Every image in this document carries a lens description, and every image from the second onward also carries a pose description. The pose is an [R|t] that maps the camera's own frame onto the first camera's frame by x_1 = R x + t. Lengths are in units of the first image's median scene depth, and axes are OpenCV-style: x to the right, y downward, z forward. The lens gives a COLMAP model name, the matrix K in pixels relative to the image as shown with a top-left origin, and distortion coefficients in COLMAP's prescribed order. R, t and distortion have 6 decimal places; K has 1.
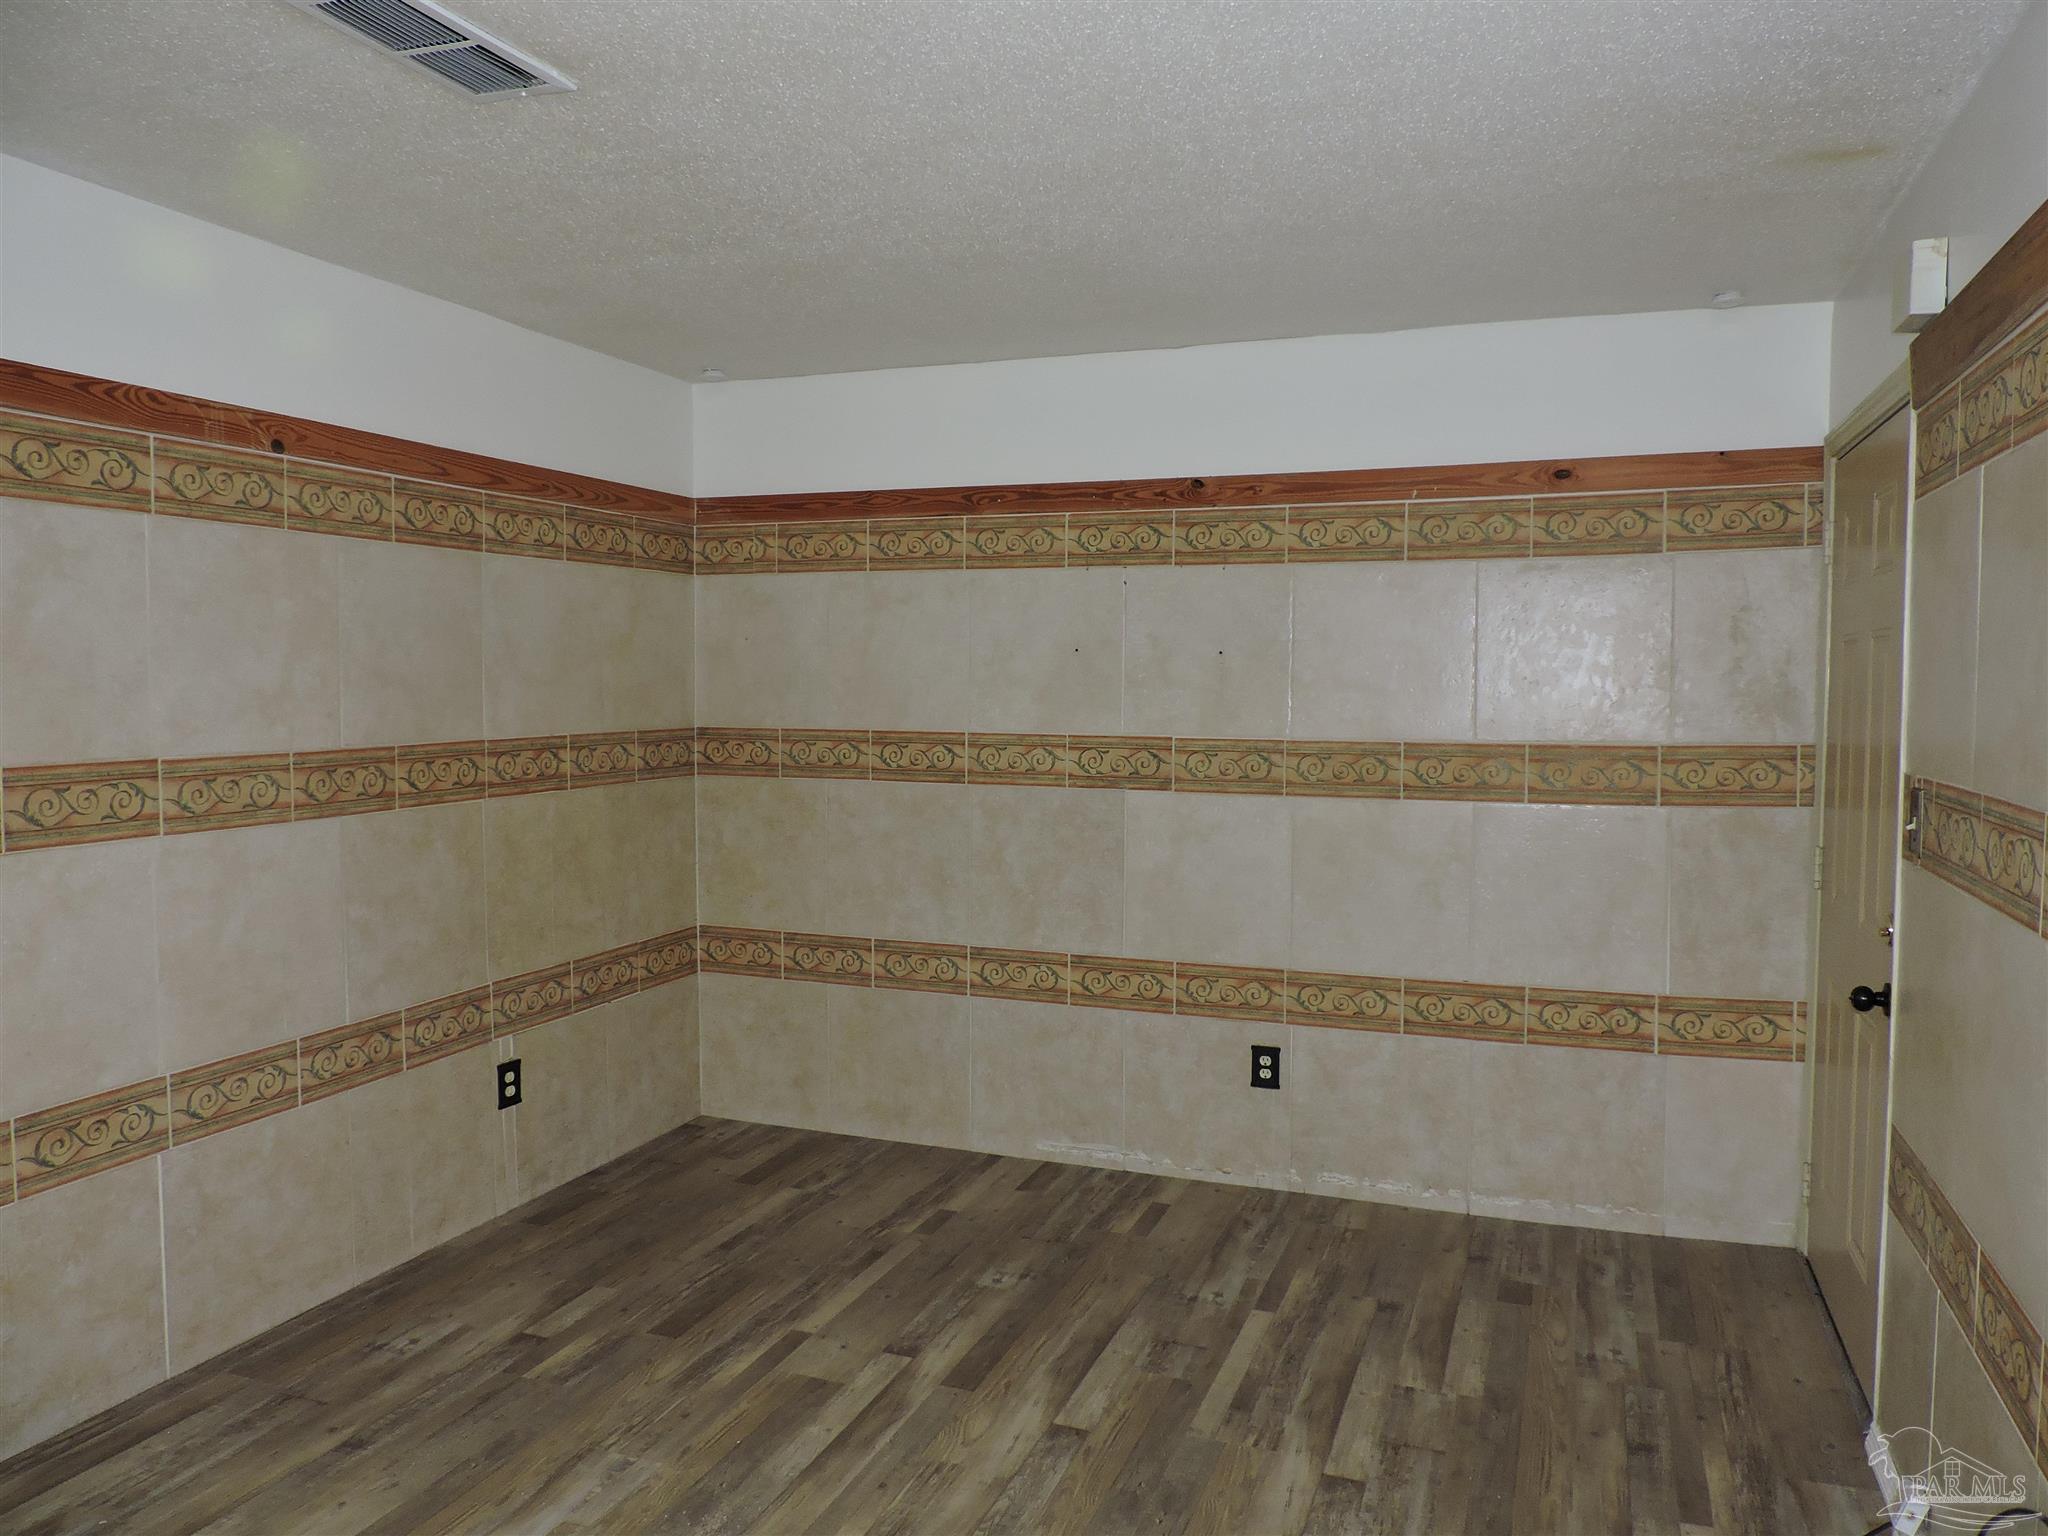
lens RADIAL K [[1436.0, 0, 1029.8], [0, 1436.0, 772.1], [0, 0, 1]] dist [-0.034190, 0.008748]
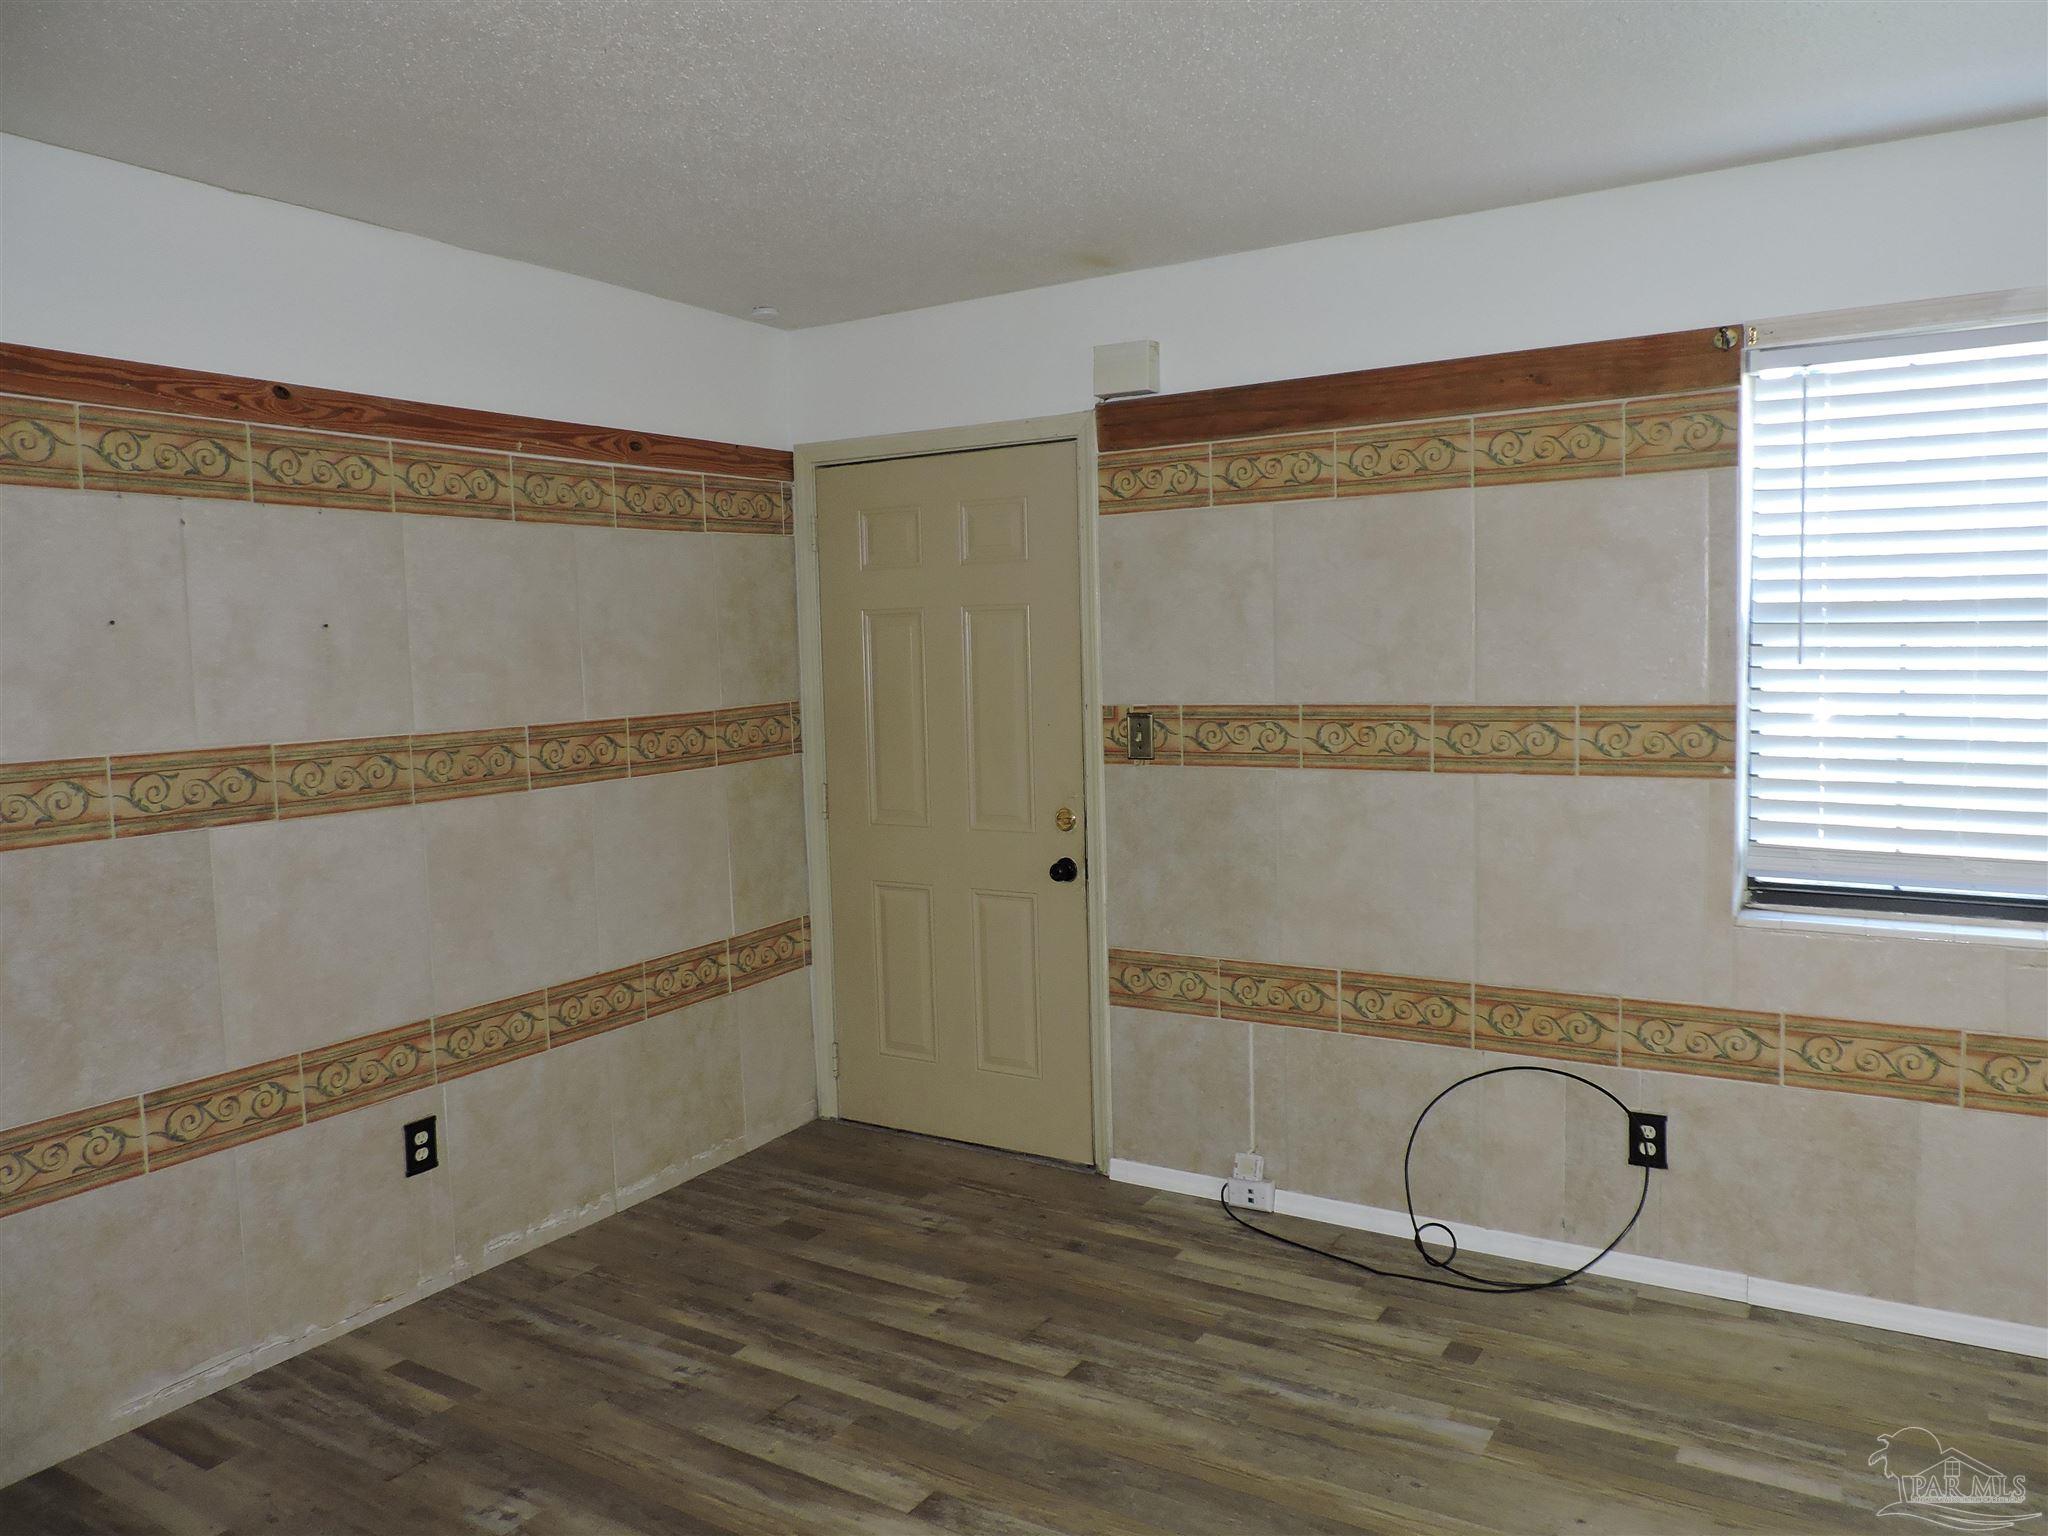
lens RADIAL K [[1448.5, 0, 1027.2], [0, 1448.5, 771.2], [0, 0, 1]] dist [-0.023416, 0.003833]
pose [[0.197331, -0.096117, 0.975614, -0.546595], [0.085826, 0.993055, 0.080476, -0.037891], [-0.976573, 0.067853, 0.204210, 0.507062]]
